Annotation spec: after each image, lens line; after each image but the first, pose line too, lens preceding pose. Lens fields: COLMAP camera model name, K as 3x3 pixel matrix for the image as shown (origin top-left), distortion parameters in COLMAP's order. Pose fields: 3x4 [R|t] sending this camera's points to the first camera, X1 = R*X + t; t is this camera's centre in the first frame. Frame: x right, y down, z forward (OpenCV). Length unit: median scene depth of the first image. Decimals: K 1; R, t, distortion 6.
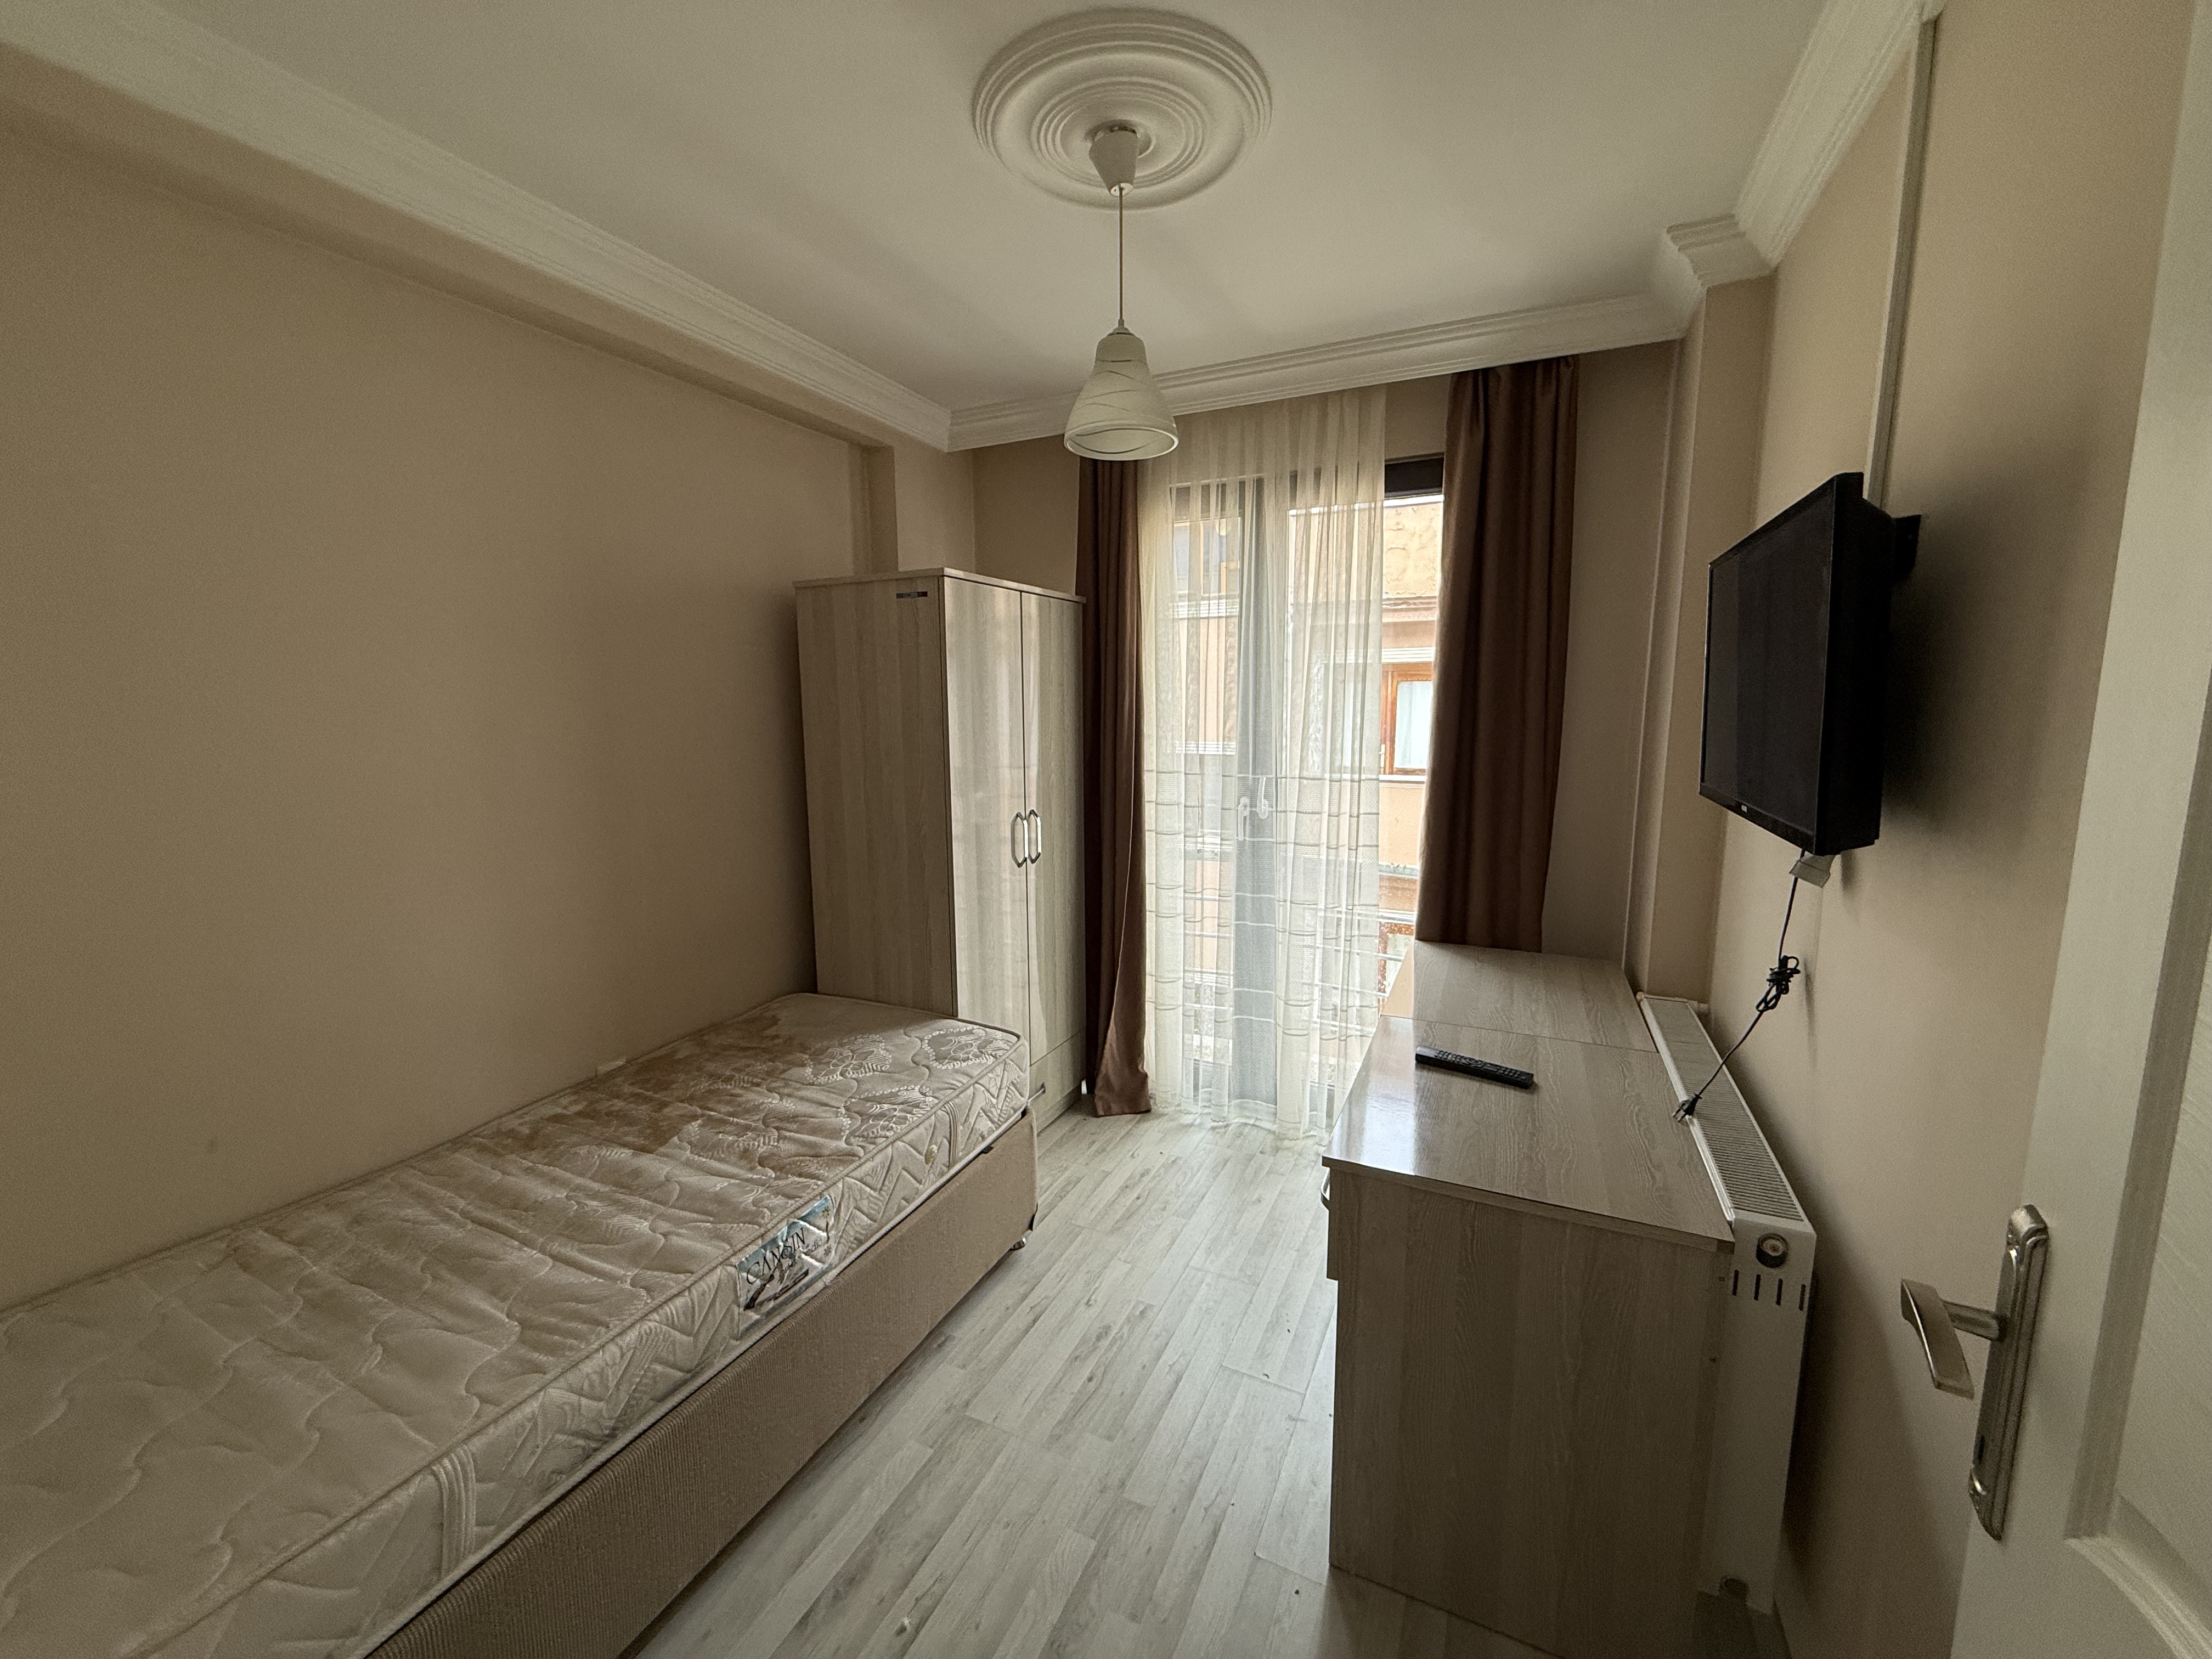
lens RADIAL K [[881.4, 0, 1096.4], [0, 881.4, 825.4], [0, 0, 1]] dist [0.002421, 0.000826]
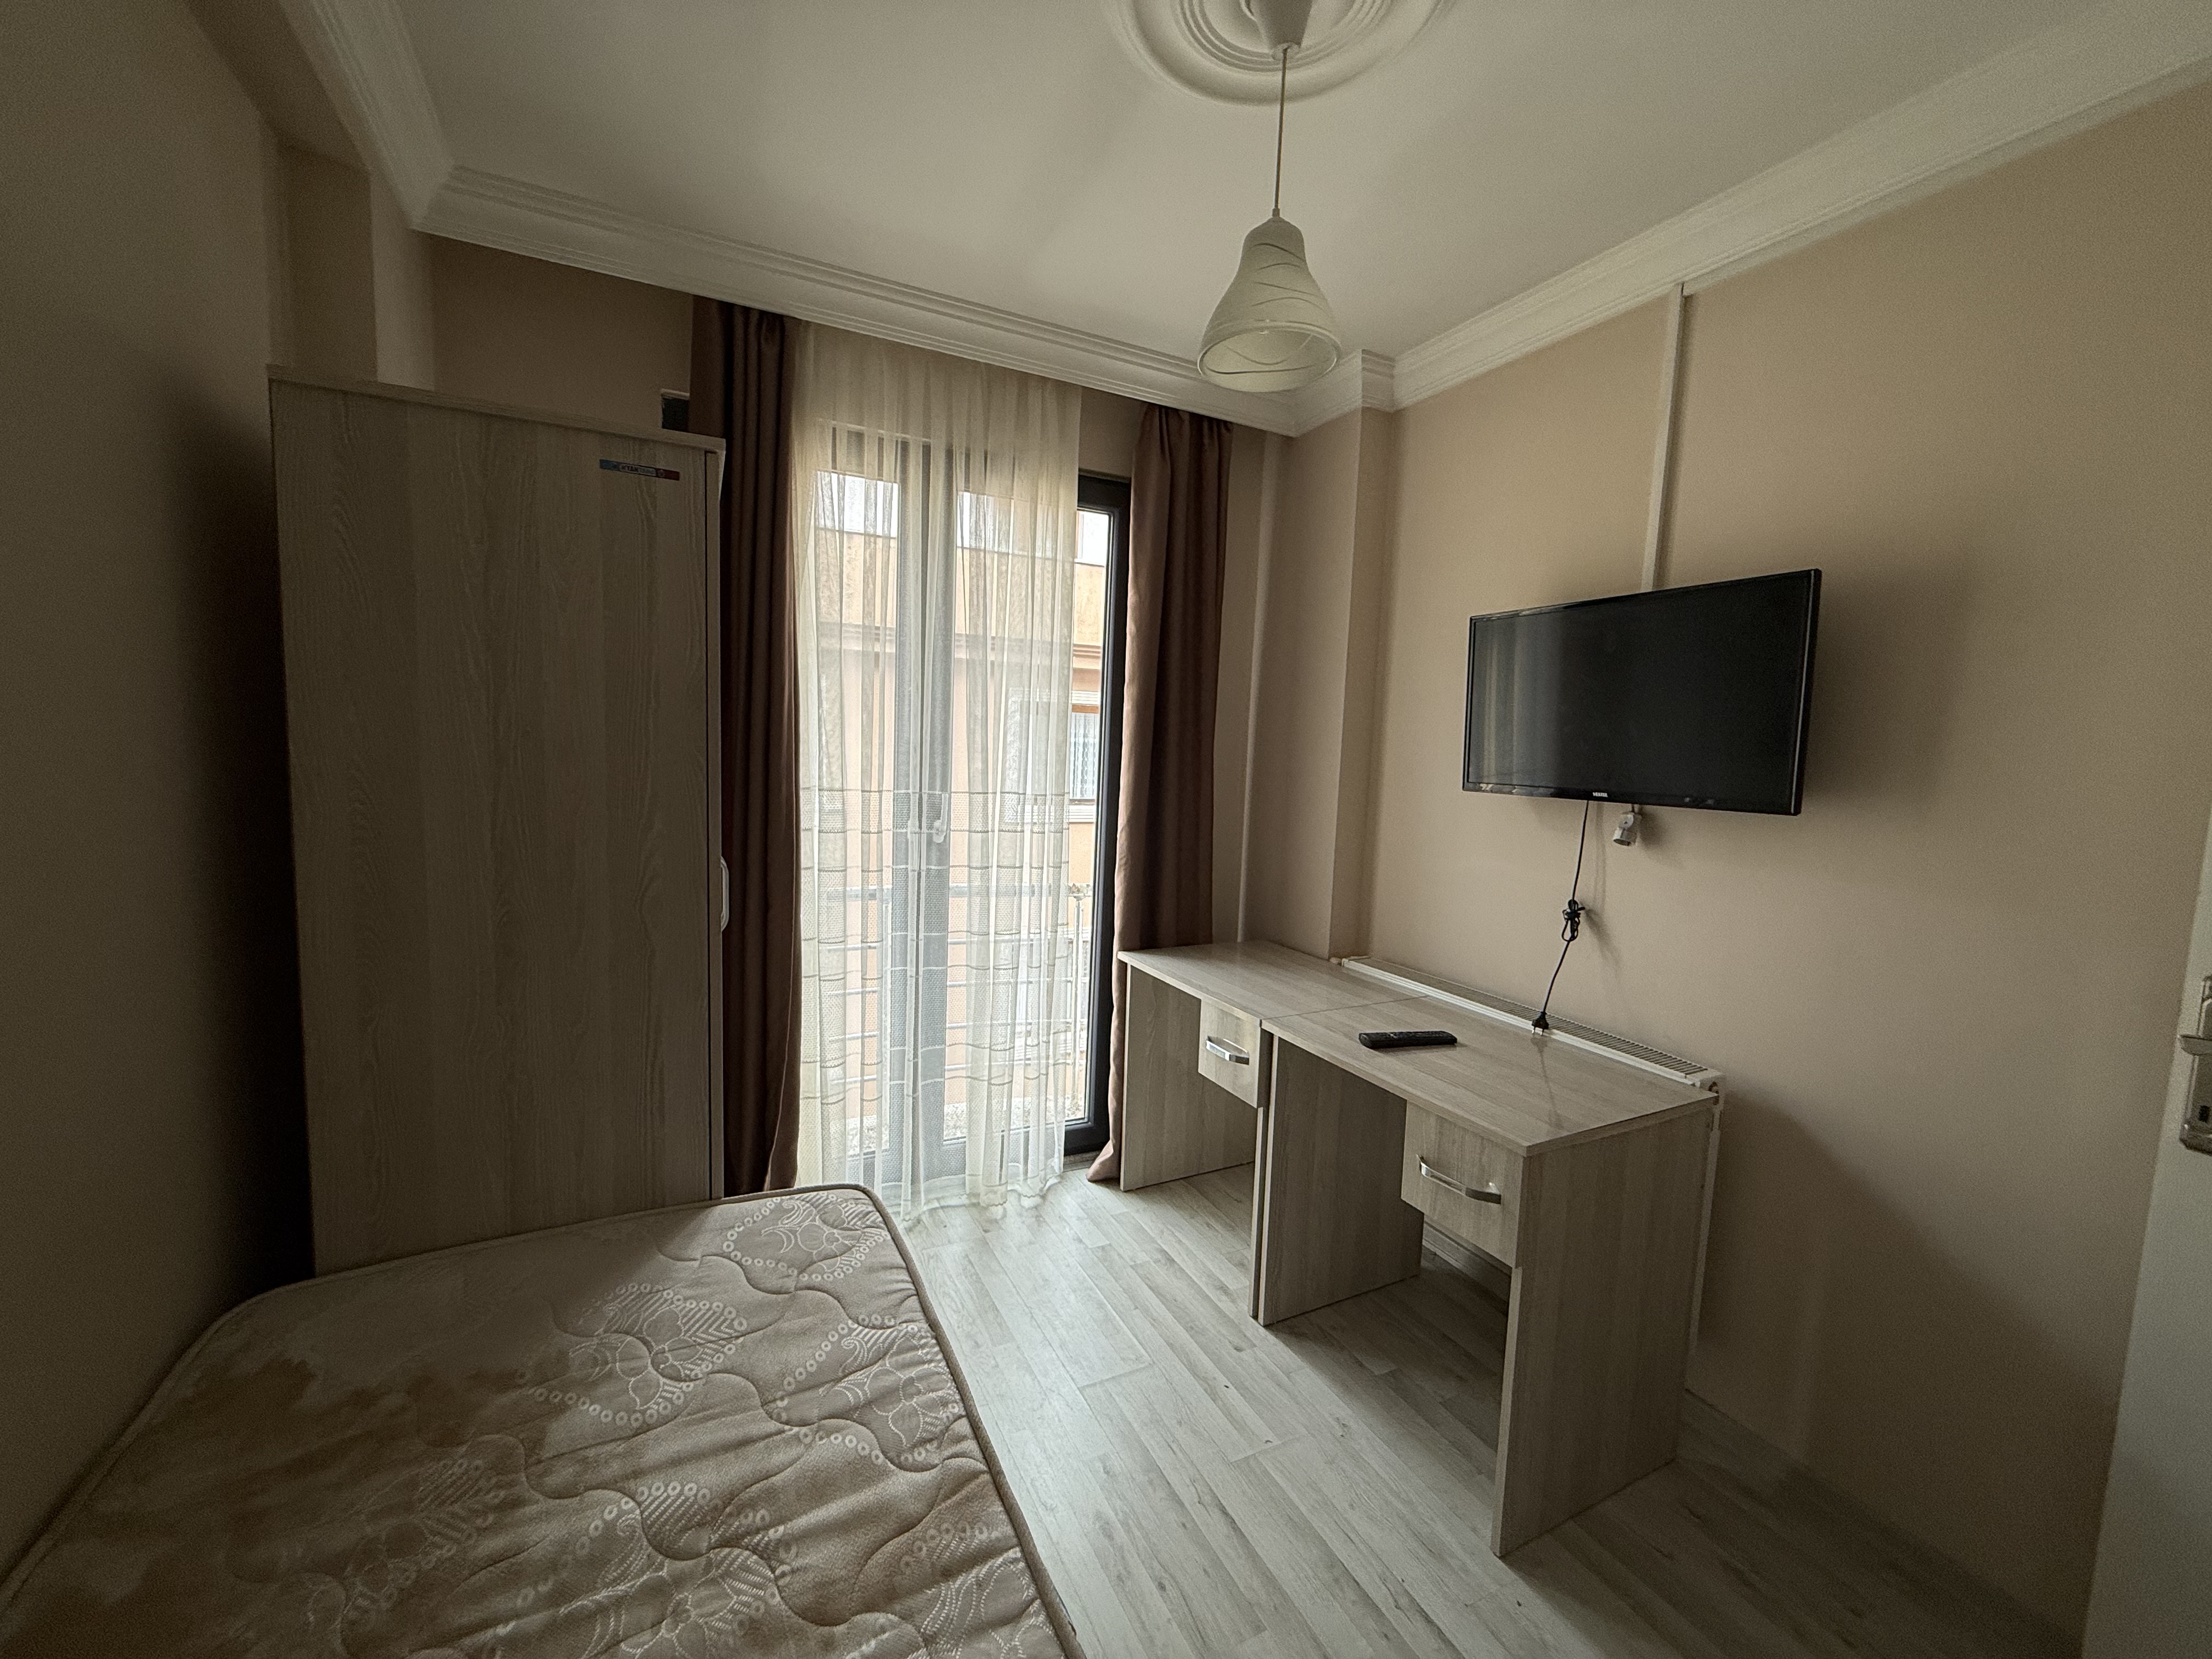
lens RADIAL K [[881.4, 0, 1108.1], [0, 881.4, 829.4], [0, 0, 1]] dist [0.002421, 0.000826]
pose [[0.607961, -0.046235, 0.792620, -0.512271], [0.072616, 0.997357, 0.002479, -0.015201], [-0.790639, 0.056050, 0.609711, 0.465251]]
